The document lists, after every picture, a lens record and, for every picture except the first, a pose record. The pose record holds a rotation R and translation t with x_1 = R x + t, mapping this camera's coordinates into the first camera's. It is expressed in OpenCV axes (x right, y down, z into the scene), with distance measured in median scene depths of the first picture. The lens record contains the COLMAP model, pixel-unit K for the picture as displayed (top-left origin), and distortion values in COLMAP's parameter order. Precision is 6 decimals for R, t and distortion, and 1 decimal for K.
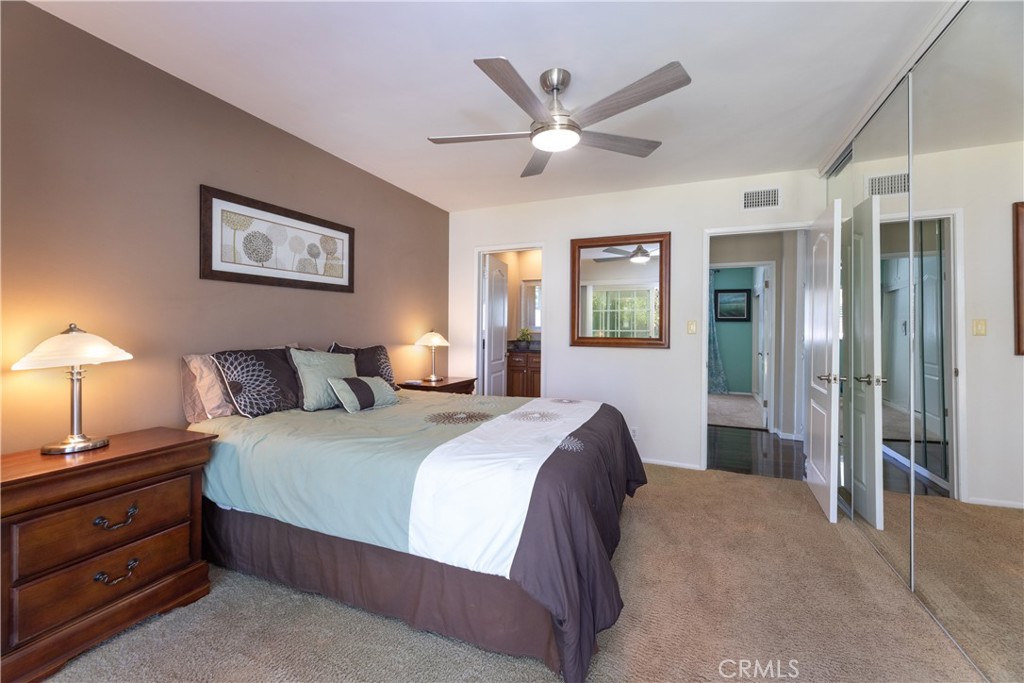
lens RADIAL K [[419.0, 0, 511.2], [0, 419.0, 333.6], [0, 0, 1]] dist [-0.001327, -0.000326]
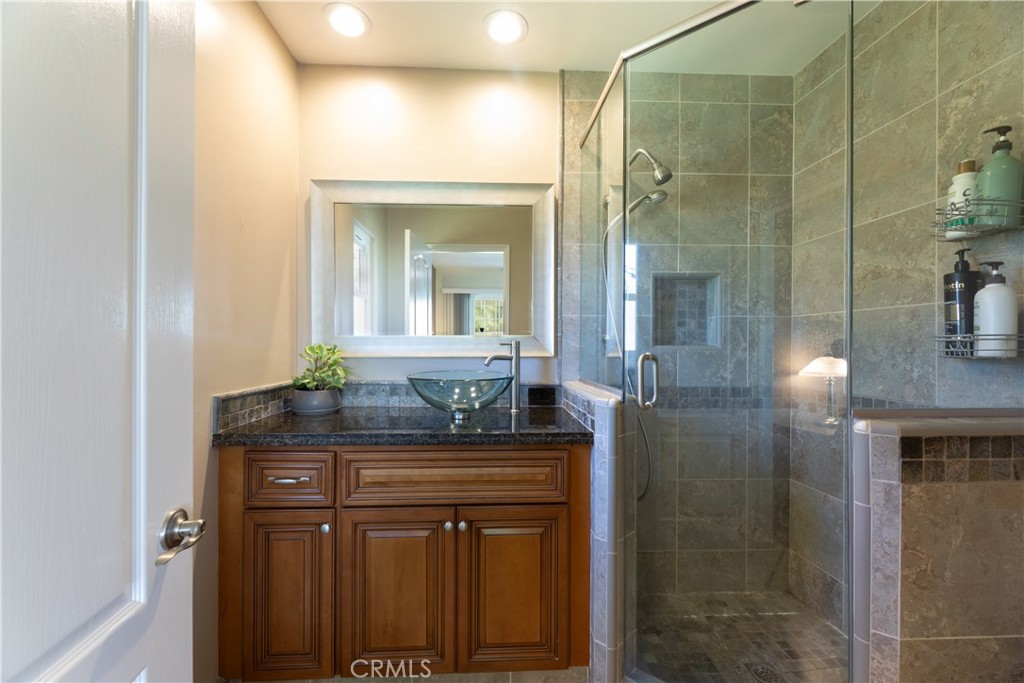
lens RADIAL K [[419.0, 0, 511.7], [0, 419.0, 343.7], [0, 0, 1]] dist [-0.001327, -0.000326]
pose [[0.905874, -0.009035, 0.423451, 0.027945], [0.008517, 0.999959, 0.003116, -0.011556], [-0.423462, 0.000784, 0.905913, 0.680310]]
